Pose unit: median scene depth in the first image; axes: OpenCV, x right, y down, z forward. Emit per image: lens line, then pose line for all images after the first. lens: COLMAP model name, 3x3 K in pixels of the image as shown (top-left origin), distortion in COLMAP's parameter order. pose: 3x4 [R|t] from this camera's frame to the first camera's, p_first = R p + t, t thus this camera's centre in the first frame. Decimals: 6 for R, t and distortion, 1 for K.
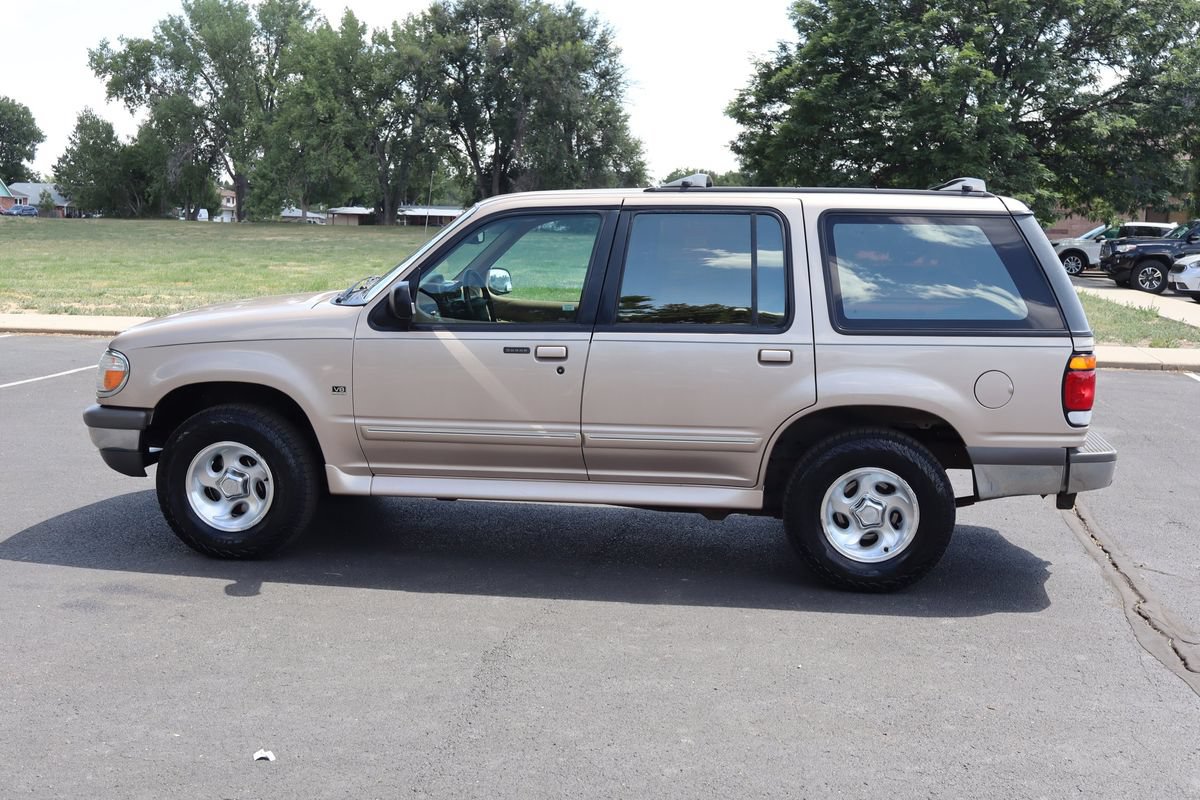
lens RADIAL K [[1342.4, 0, 600.0], [0, 1342.4, 400.0], [0, 0, 1]] dist [0.018274, 0.014414]
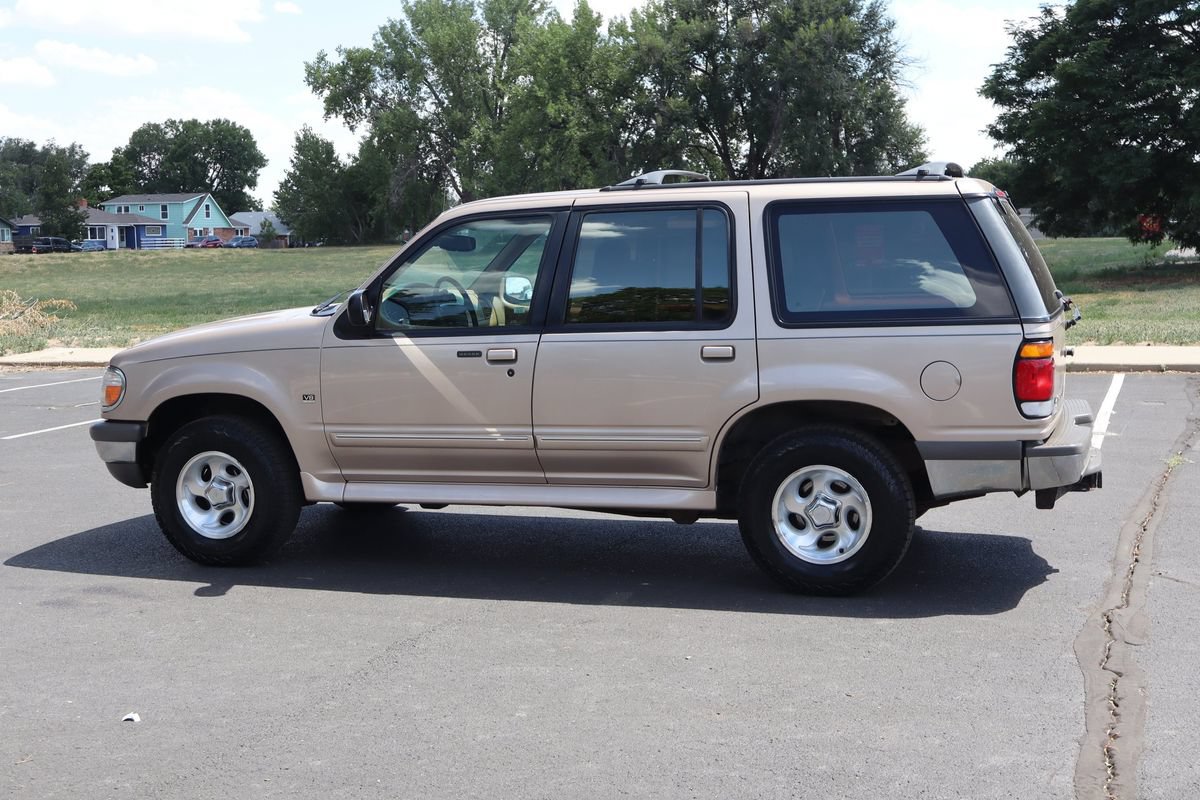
lens RADIAL K [[1570.7, 0, 600.0], [0, 1570.7, 400.0], [0, 0, 1]] dist [0.023425, -0.008288]
pose [[0.981783, -0.021769, -0.188755, 0.243401], [0.016856, 0.999477, -0.027597, 0.029809], [0.189257, 0.023913, 0.981636, -0.130165]]
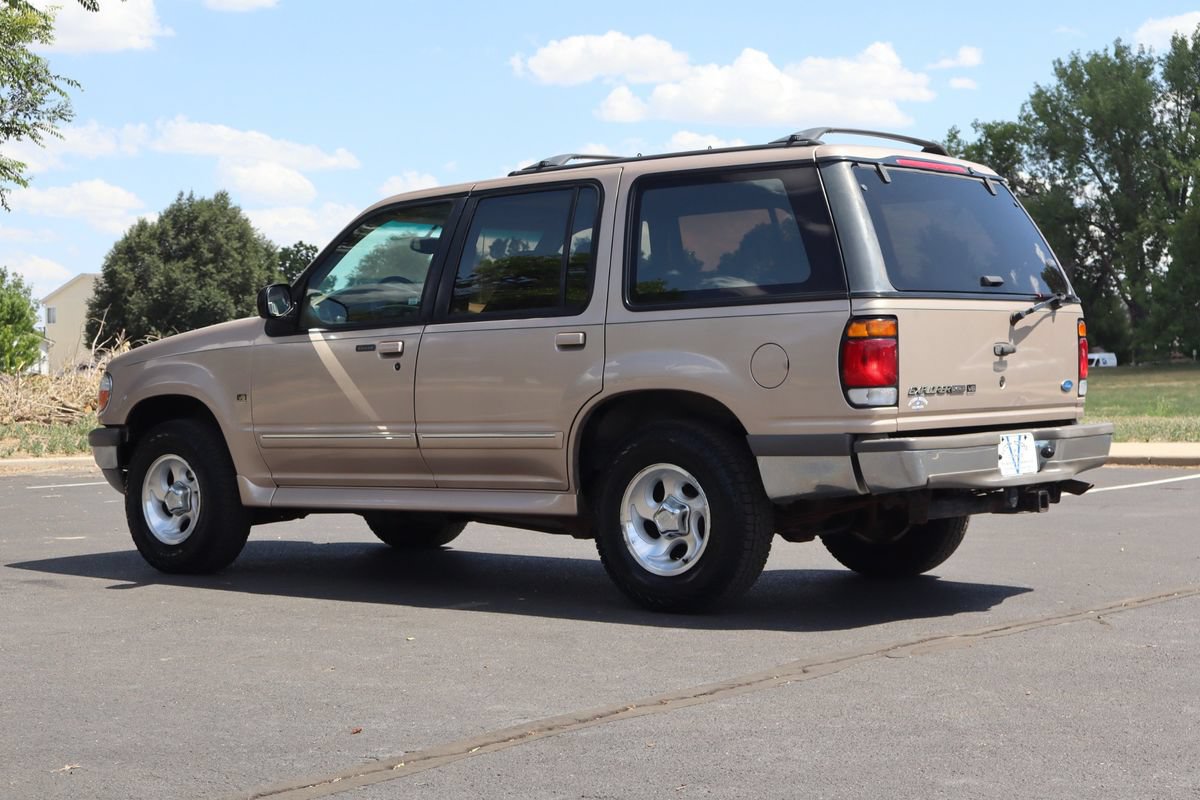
lens RADIAL K [[1998.6, 0, 600.0], [0, 1998.6, 400.0], [0, 0, 1]] dist [0.005933, -0.055068]
pose [[0.846450, -0.025466, -0.531859, 0.794726], [-0.039055, 0.993196, -0.109711, 0.141957], [0.531034, 0.113637, 0.839696, -0.096773]]
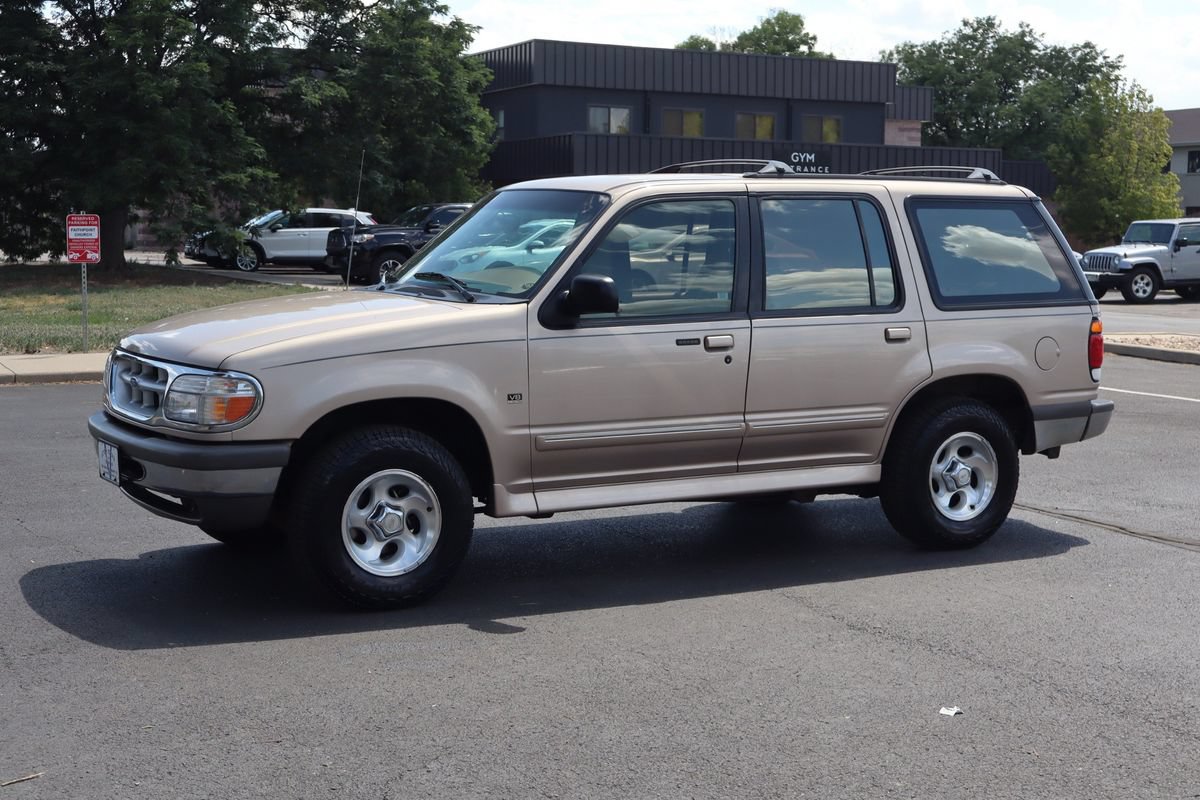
lens RADIAL K [[1776.9, 0, 600.0], [0, 1776.9, 400.0], [0, 0, 1]] dist [0.017673, -0.036738]
pose [[0.797597, -0.069135, 0.599215, -0.832719], [0.083319, 0.996515, 0.004070, -0.005801], [-0.597408, 0.046680, 0.800578, 0.023614]]
